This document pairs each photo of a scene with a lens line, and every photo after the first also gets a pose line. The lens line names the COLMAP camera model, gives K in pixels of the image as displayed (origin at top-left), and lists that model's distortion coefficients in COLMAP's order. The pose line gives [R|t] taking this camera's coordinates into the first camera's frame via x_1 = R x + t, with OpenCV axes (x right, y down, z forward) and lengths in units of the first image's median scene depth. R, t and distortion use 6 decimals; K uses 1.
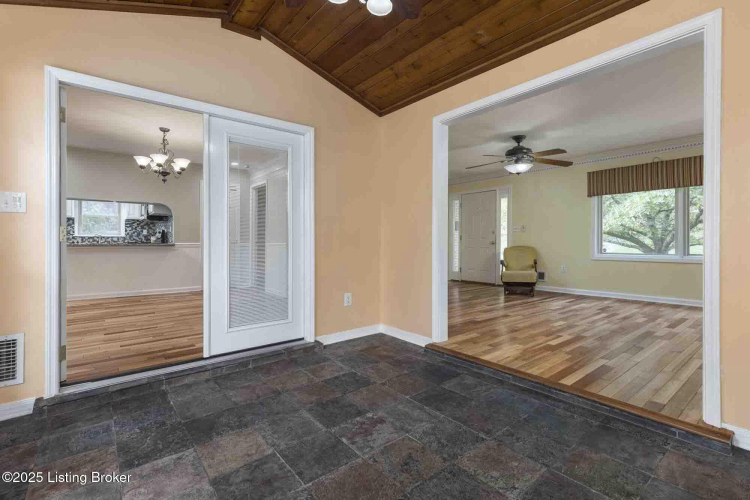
lens RADIAL K [[351.7, 0, 371.9], [0, 351.7, 239.2], [0, 0, 1]] dist [0.008168, -0.000073]
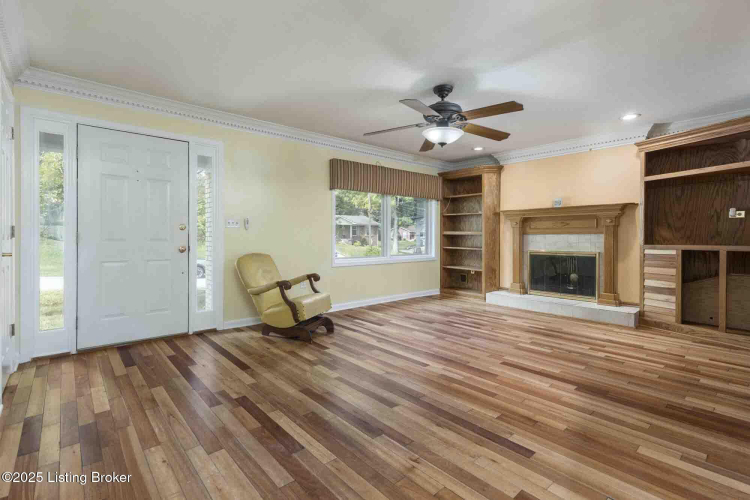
lens RADIAL K [[351.7, 0, 371.9], [0, 351.7, 239.2], [0, 0, 1]] dist [0.008168, -0.000073]
pose [[-0.042699, -0.004067, 0.999080, -0.220977], [-0.010353, 0.999940, 0.003628, -0.011683], [-0.999034, -0.010189, -0.042739, 1.118286]]
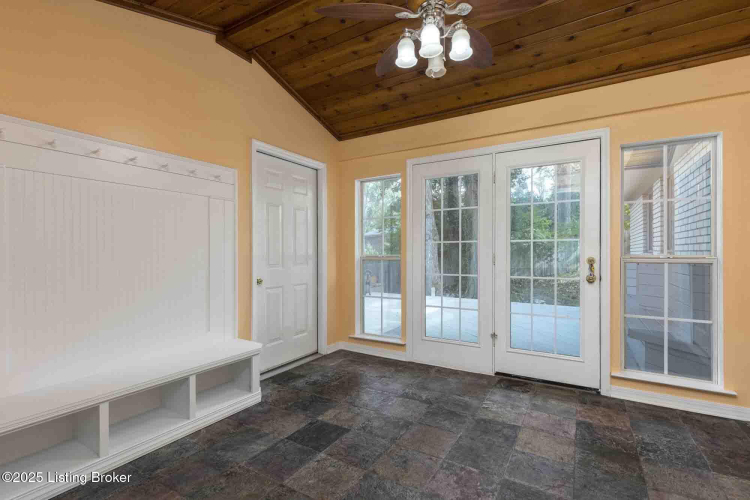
lens RADIAL K [[345.6, 0, 374.7], [0, 345.6, 255.5], [0, 0, 1]] dist [0.001759, -0.000019]
pose [[-0.938662, 0.008442, -0.344735, 0.183739], [0.006709, 0.999958, 0.006221, -0.015101], [0.344773, 0.003527, -0.938679, 0.648064]]
